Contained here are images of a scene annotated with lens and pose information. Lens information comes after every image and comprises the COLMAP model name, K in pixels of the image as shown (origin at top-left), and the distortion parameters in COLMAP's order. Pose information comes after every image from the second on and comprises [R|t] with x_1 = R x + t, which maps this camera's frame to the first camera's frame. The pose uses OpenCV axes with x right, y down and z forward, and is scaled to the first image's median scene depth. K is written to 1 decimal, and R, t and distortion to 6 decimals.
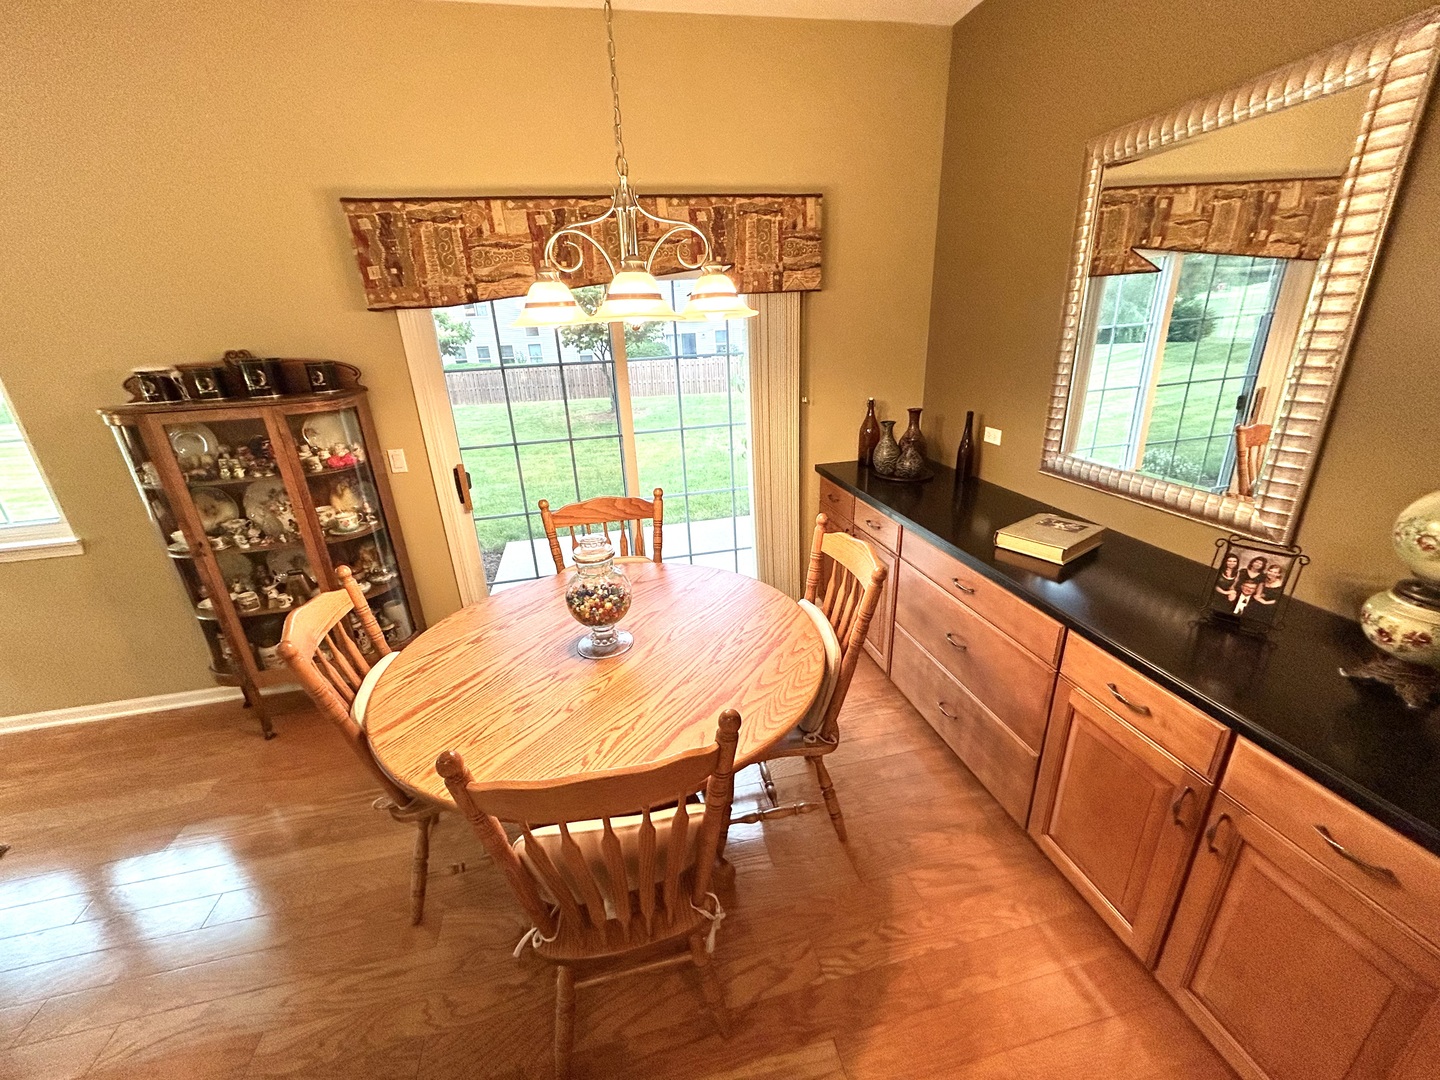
lens RADIAL K [[584.2, 0, 716.5], [0, 584.2, 538.9], [0, 0, 1]] dist [-0.001684, 0.000654]
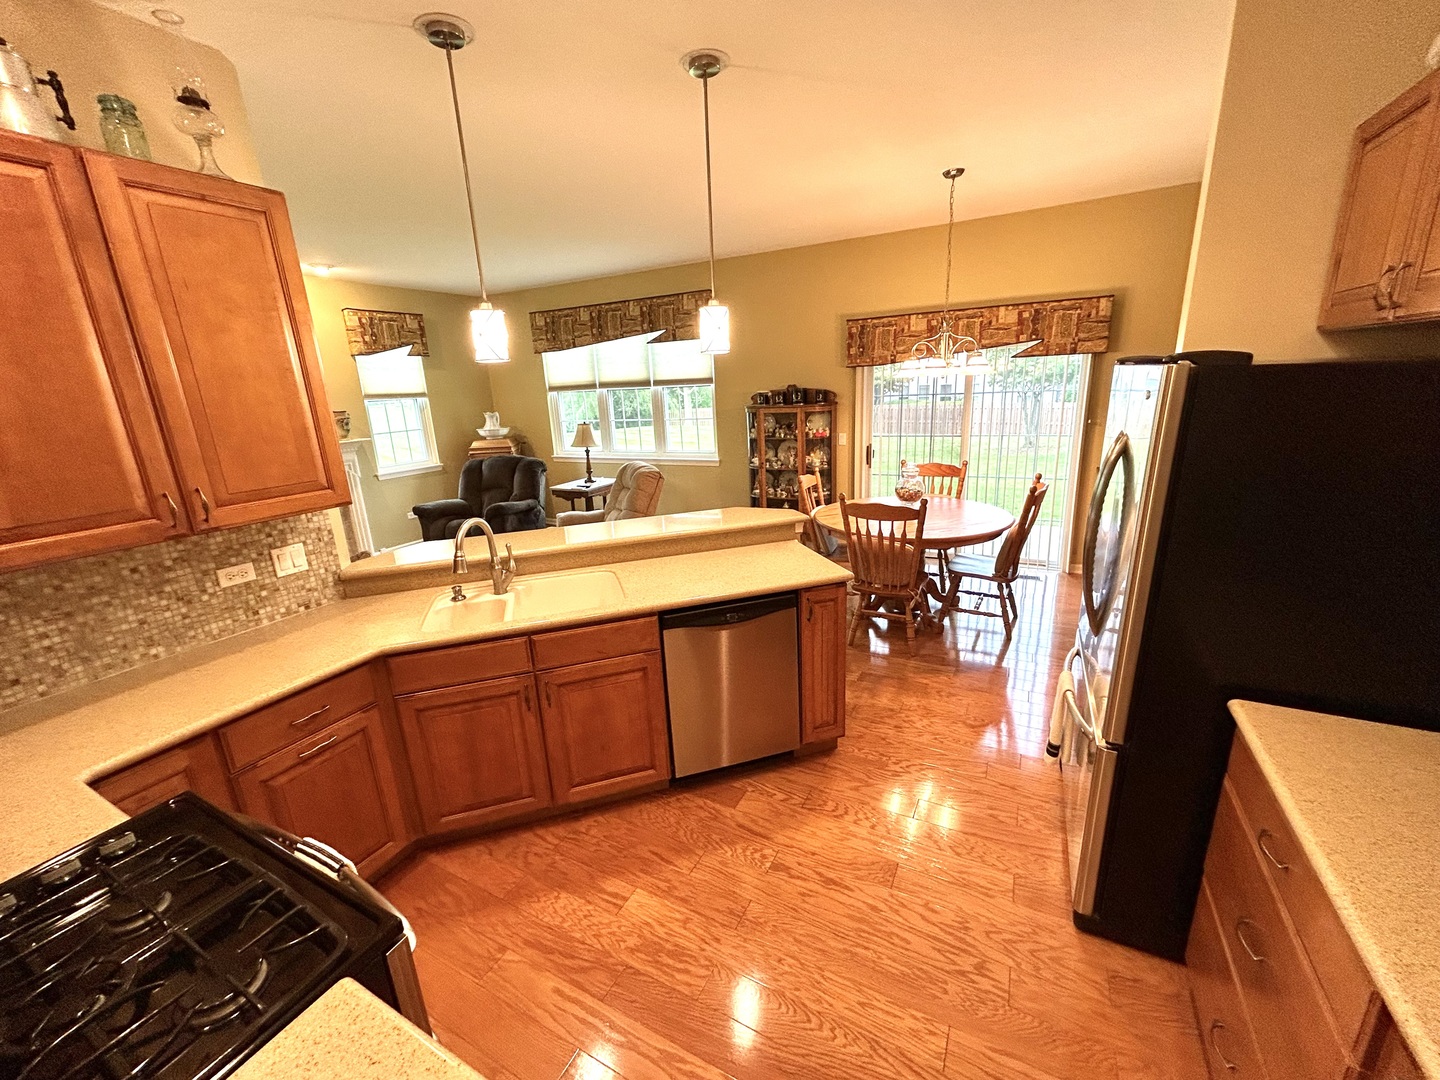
lens RADIAL K [[584.2, 0, 715.5], [0, 584.2, 543.3], [0, 0, 1]] dist [-0.001684, 0.000654]
pose [[0.759740, 0.181302, -0.624439, 0.497011], [-0.219510, 0.975477, 0.016151, 0.311215], [0.612054, 0.124800, 0.780907, -0.890867]]
